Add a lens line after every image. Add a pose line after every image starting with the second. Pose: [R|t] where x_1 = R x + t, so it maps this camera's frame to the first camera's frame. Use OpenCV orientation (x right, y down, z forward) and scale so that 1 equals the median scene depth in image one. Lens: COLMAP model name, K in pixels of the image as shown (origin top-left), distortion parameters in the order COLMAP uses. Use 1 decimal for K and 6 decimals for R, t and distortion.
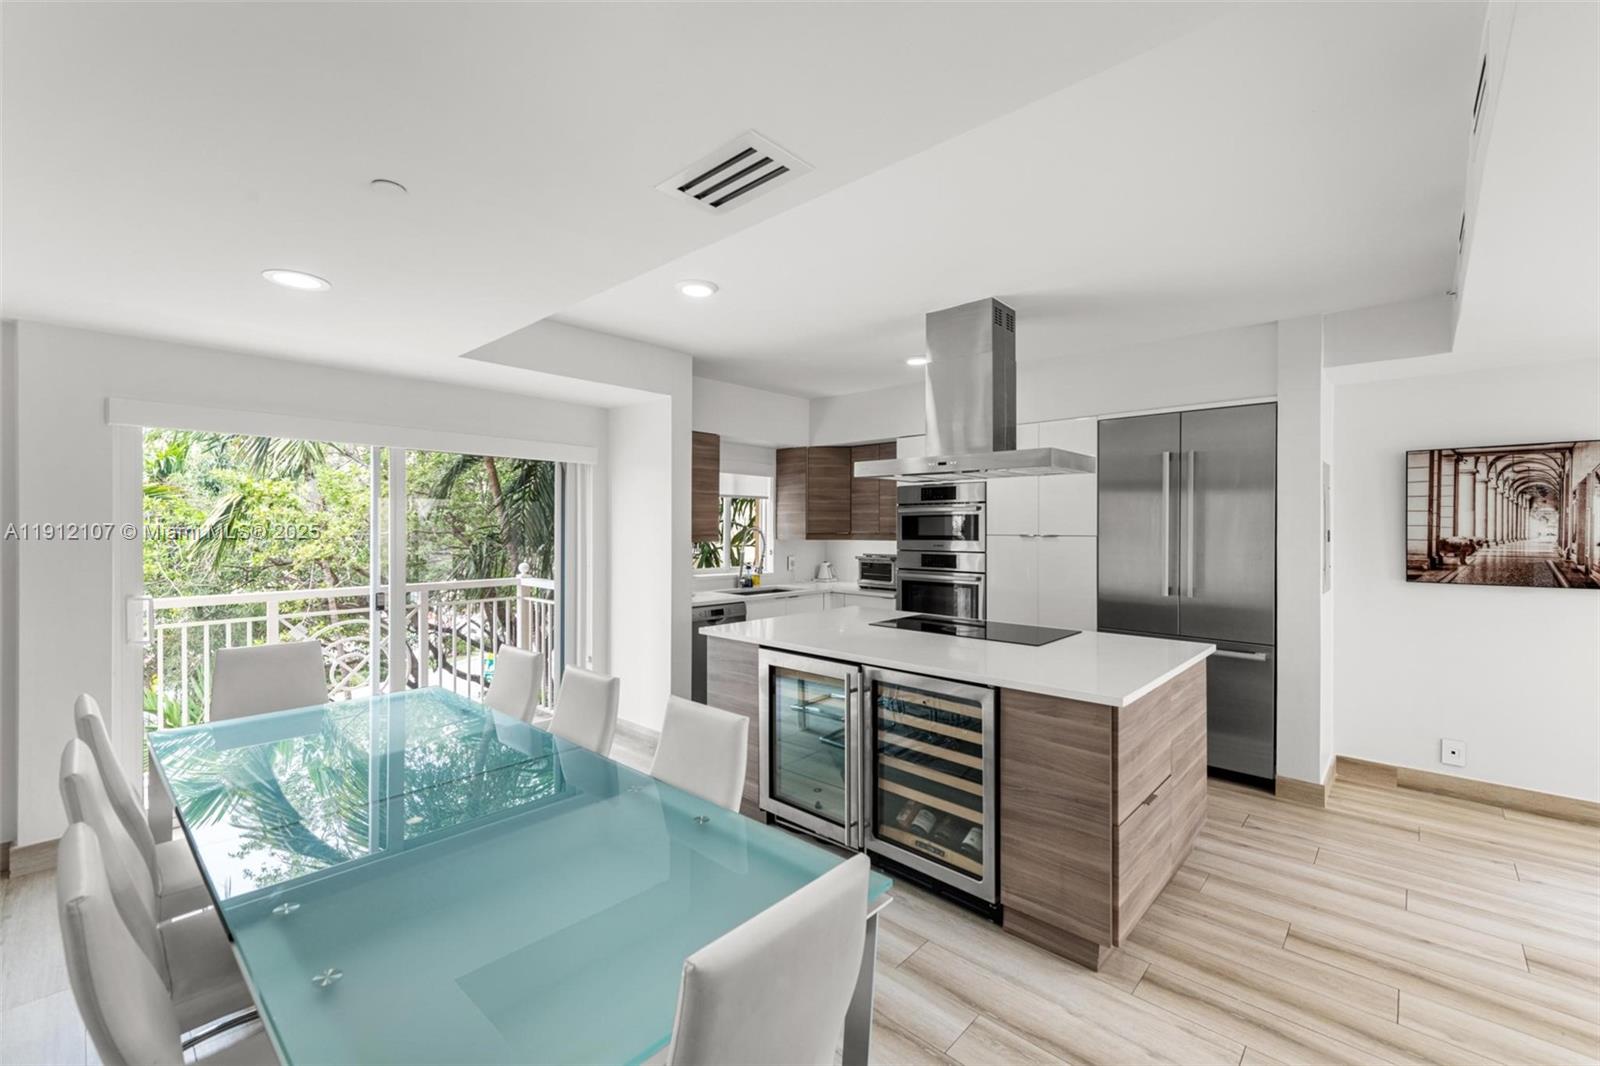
lens RADIAL K [[643.3, 0, 802.2], [0, 643.3, 530.9], [0, 0, 1]] dist [0.004219, -0.002453]
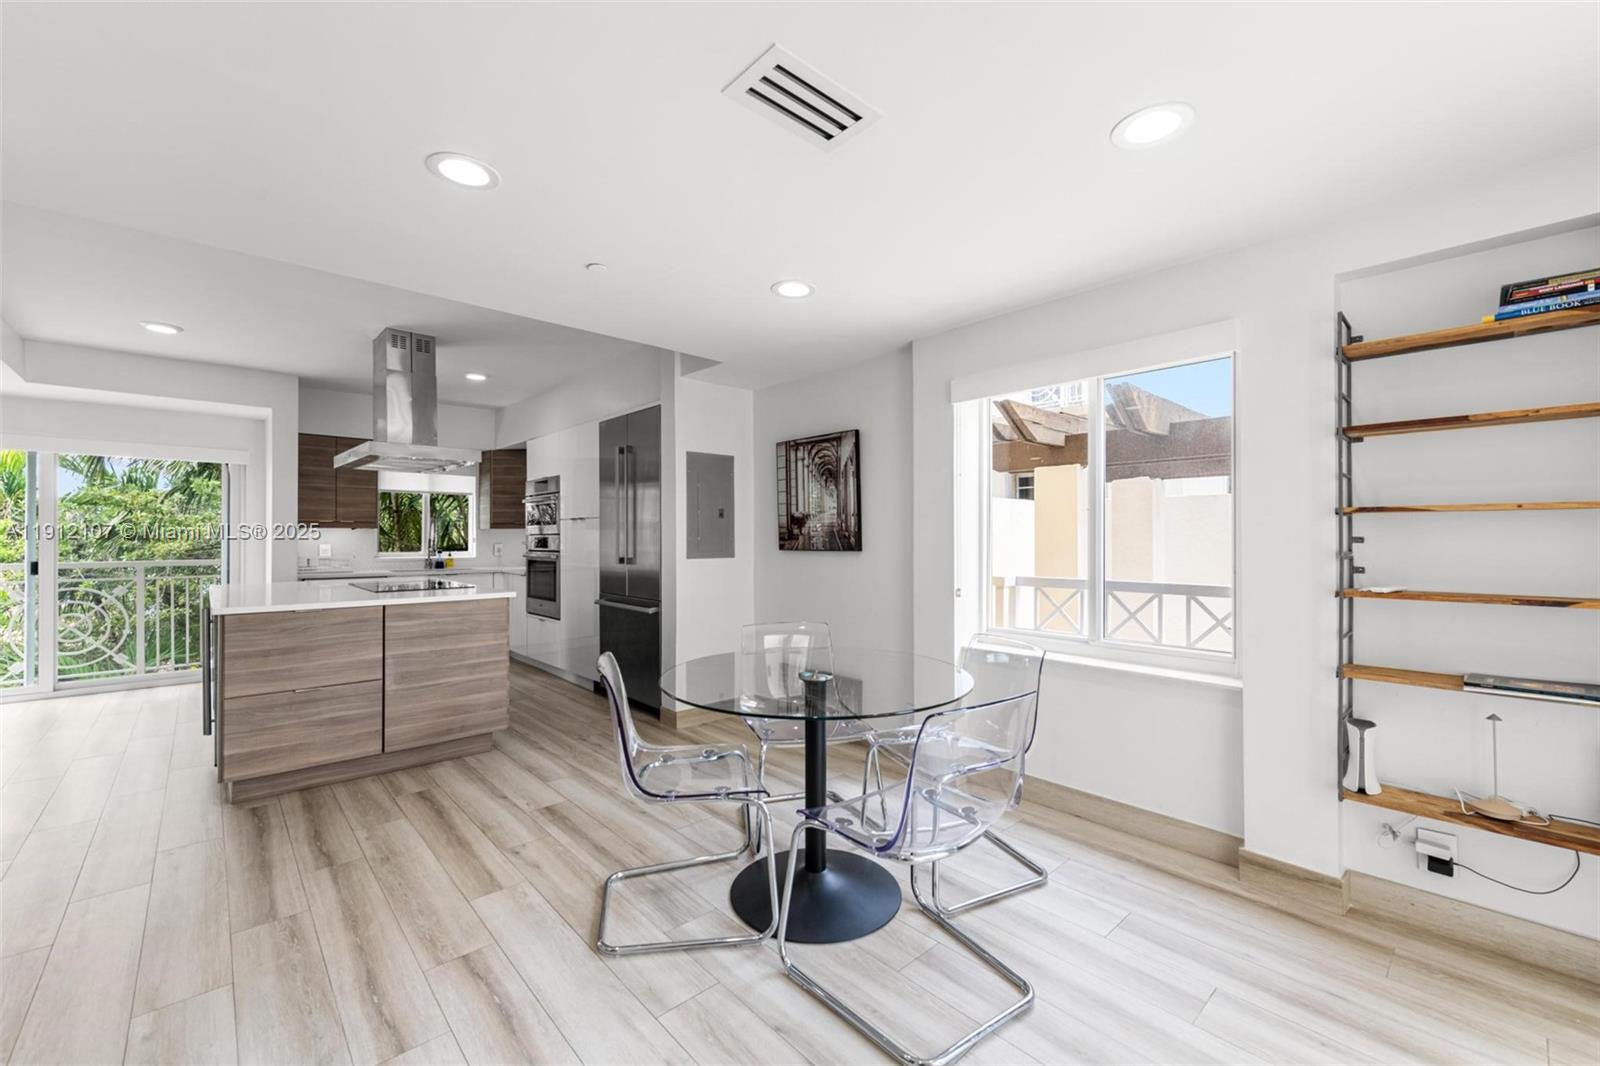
lens RADIAL K [[643.3, 0, 811.6], [0, 643.3, 533.5], [0, 0, 1]] dist [0.004219, -0.002453]
pose [[0.997169, -0.006874, -0.074872, 1.149077], [0.006264, 0.999945, -0.008378, 0.061123], [0.074926, 0.007886, 0.997158, -0.213967]]
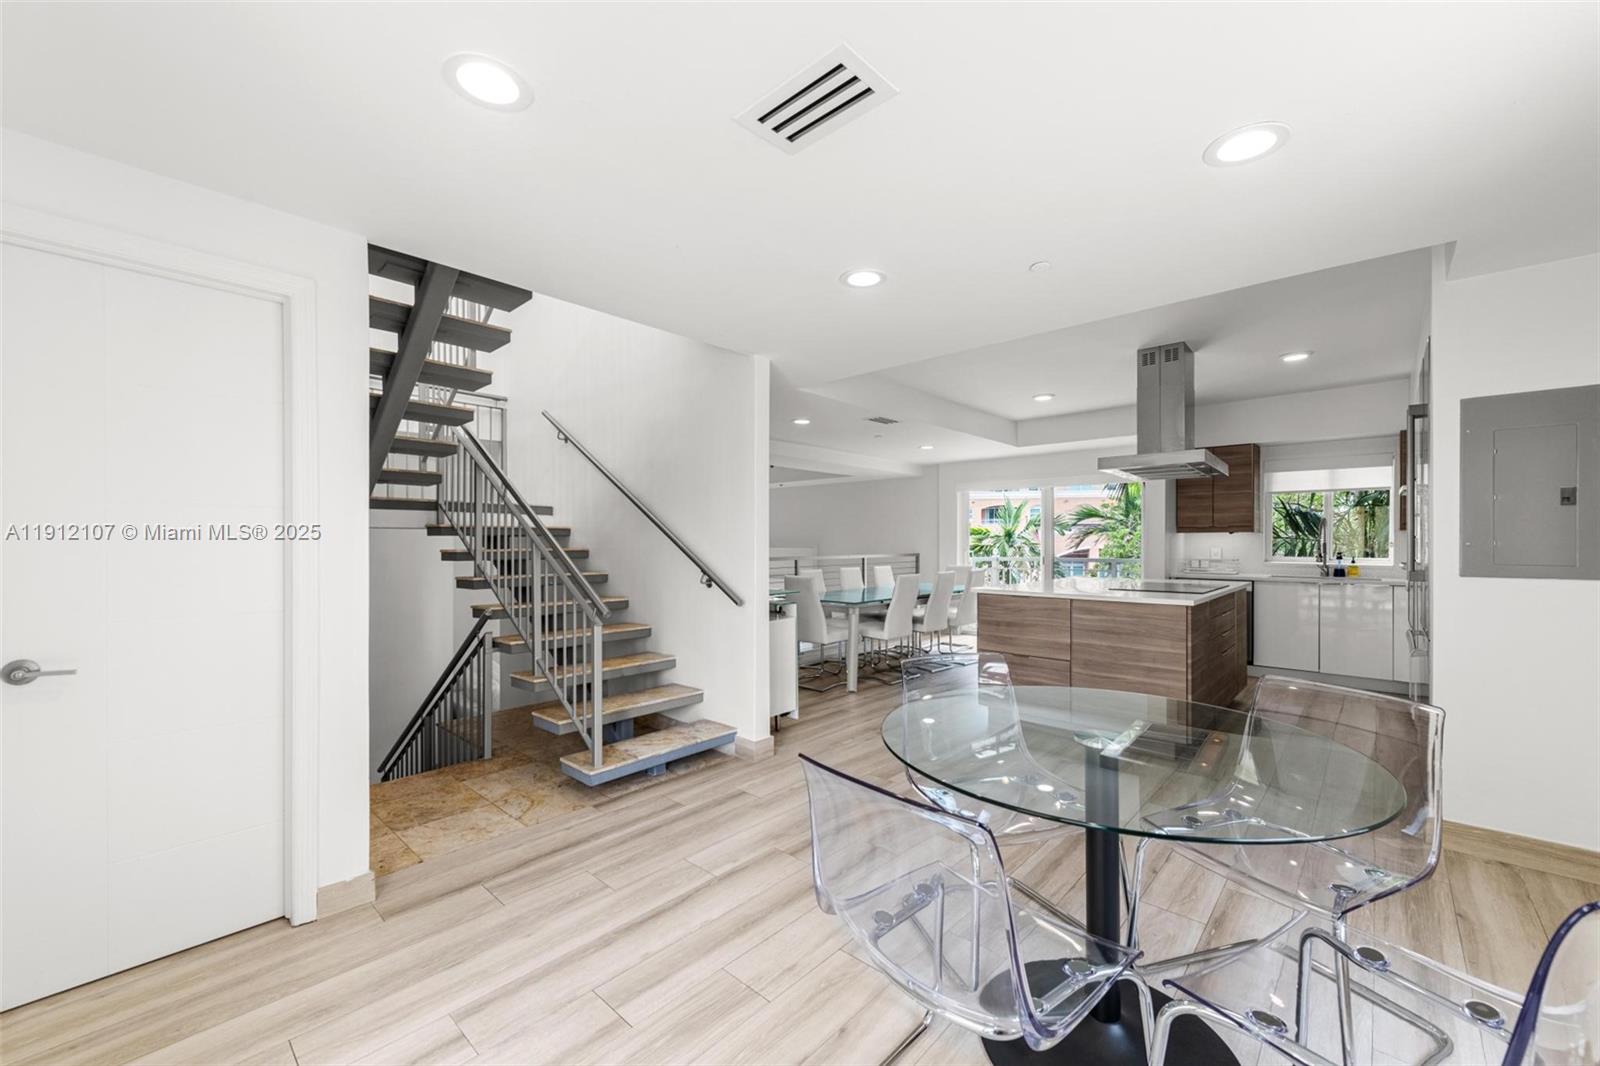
lens RADIAL K [[627.5, 0, 799.0], [0, 627.5, 544.0], [0, 0, 1]] dist [-0.001436, -0.000055]
pose [[-0.005339, -0.002286, -0.999983, 1.554638], [-0.001626, 0.999996, -0.002278, 0.062797], [0.999984, 0.001614, -0.005342, 0.232783]]
